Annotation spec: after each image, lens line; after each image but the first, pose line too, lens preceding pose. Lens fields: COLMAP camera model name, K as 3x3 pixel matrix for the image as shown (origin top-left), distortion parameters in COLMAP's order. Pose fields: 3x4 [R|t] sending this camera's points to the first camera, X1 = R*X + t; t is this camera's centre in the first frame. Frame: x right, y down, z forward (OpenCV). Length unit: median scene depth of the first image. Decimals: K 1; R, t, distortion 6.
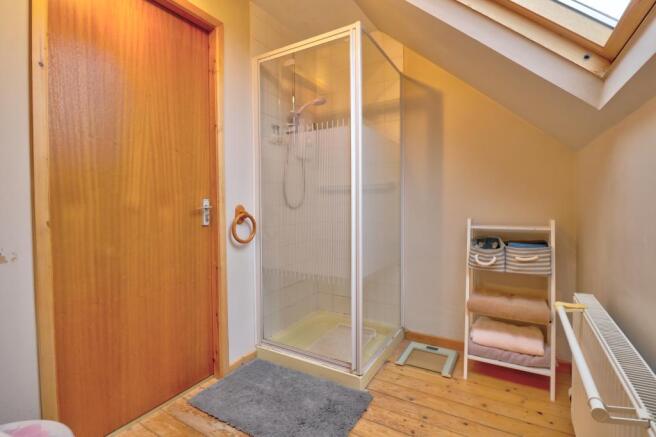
lens RADIAL K [[309.4, 0, 330.0], [0, 309.4, 210.5], [0, 0, 1]] dist [-0.013792, -0.000576]
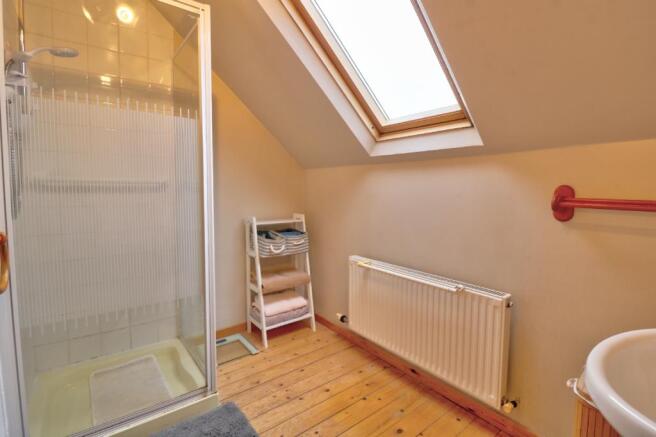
lens RADIAL K [[309.4, 0, 330.0], [0, 309.4, 210.5], [0, 0, 1]] dist [-0.013792, -0.000576]
pose [[0.359036, -0.048022, 0.932087, -0.618064], [0.016320, 0.998846, 0.045175, -0.051651], [-0.933181, -0.001008, 0.359406, 0.337673]]
